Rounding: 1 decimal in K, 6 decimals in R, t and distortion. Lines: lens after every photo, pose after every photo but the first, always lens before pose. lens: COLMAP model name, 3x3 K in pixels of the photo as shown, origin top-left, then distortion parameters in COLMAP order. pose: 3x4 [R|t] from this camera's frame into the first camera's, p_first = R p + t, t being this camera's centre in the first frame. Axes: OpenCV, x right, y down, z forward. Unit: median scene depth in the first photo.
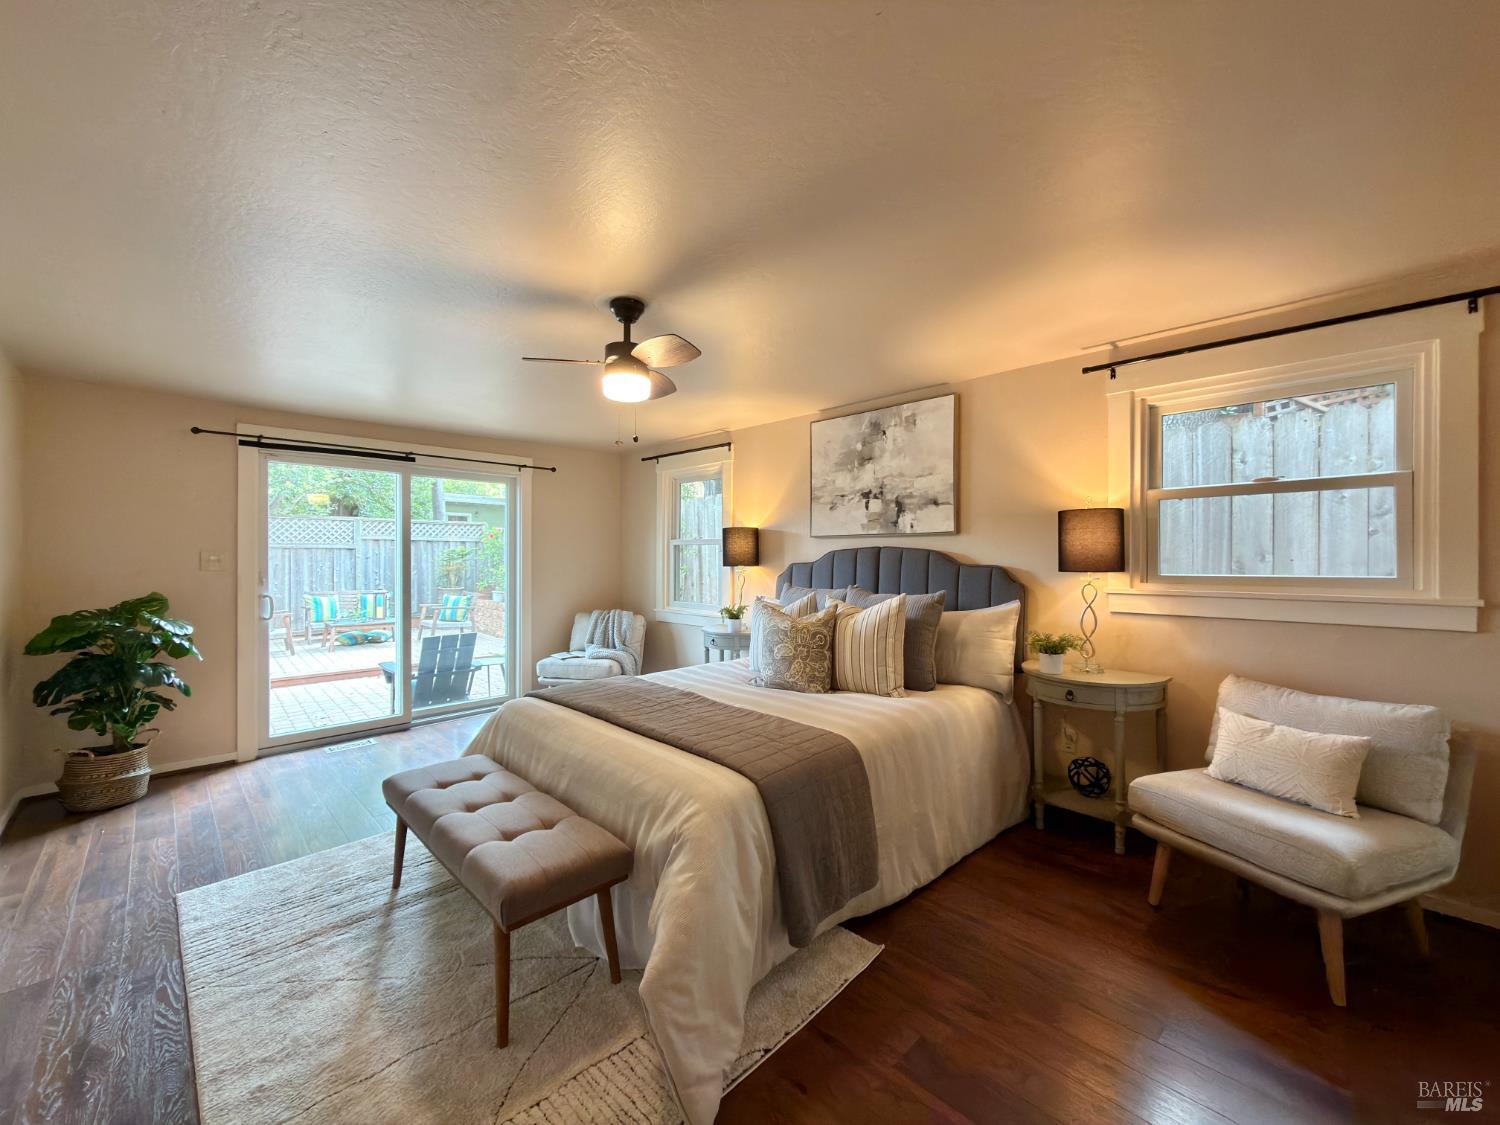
lens RADIAL K [[595.8, 0, 744.7], [0, 595.8, 561.3], [0, 0, 1]] dist [-0.007045, 0.000670]
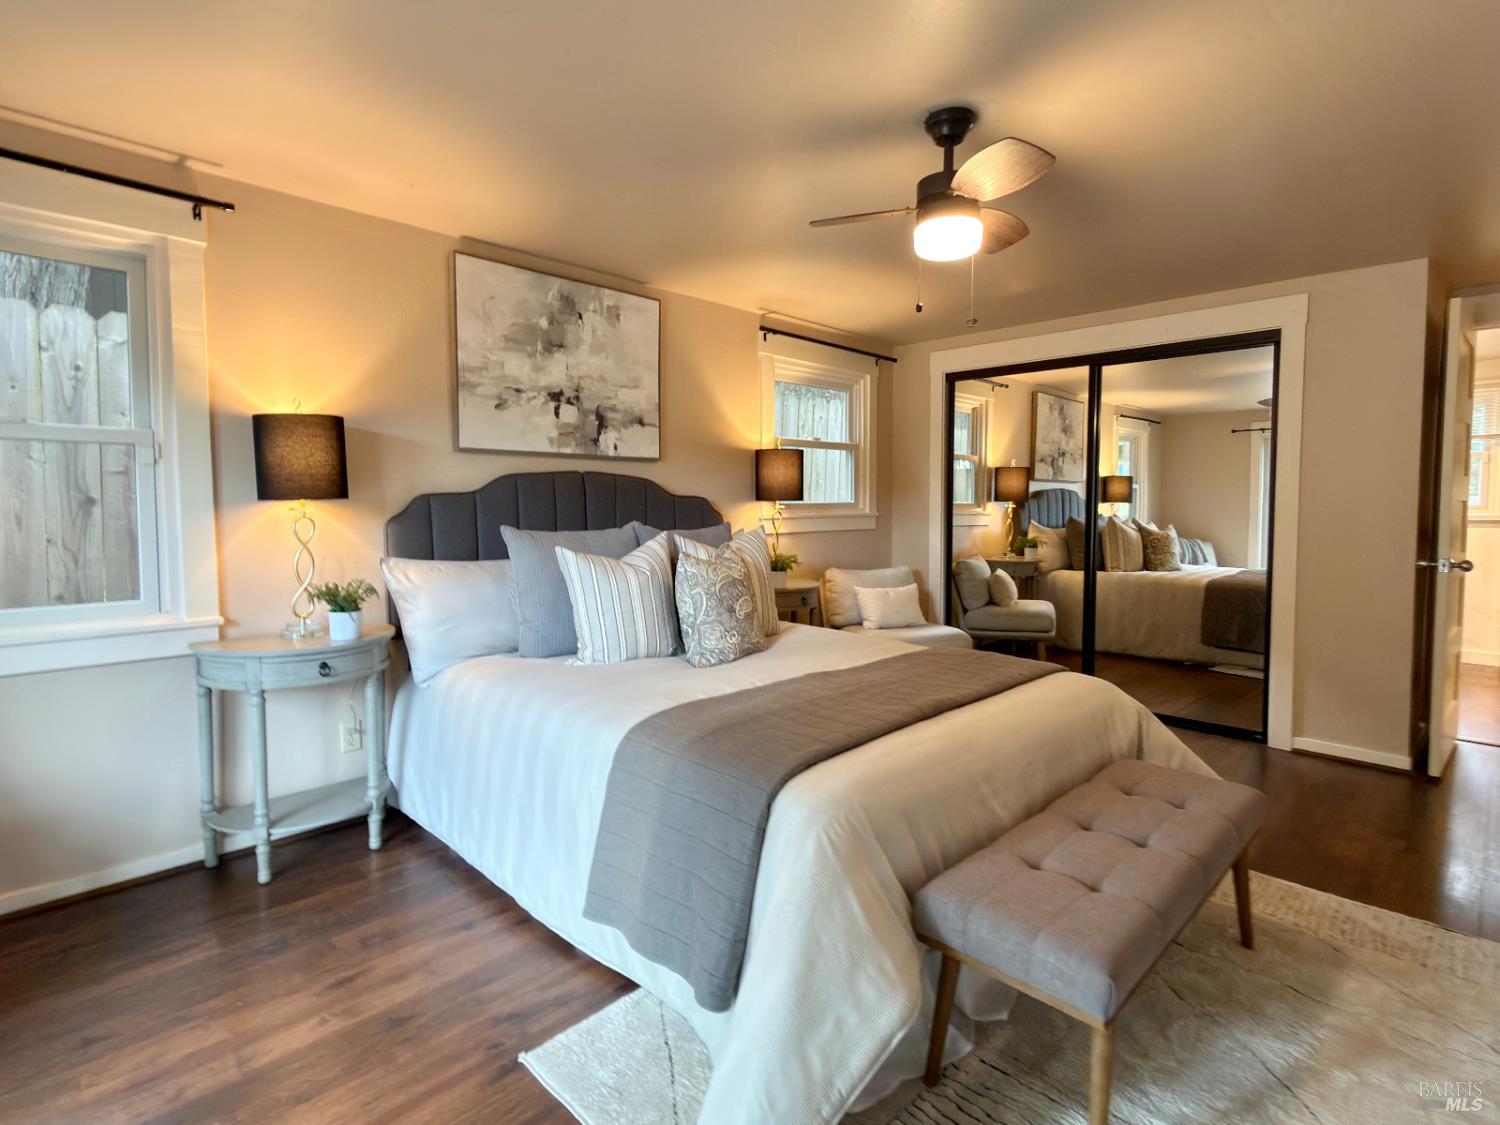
lens RADIAL K [[743.5, 0, 746.2], [0, 743.5, 551.1], [0, 0, 1]] dist [0.003623, 0.000132]
pose [[0.001141, -0.071781, 0.997420, -0.713051], [0.000454, 0.997420, 0.071780, 0.008653], [-0.999999, 0.000371, 0.001171, 0.801557]]
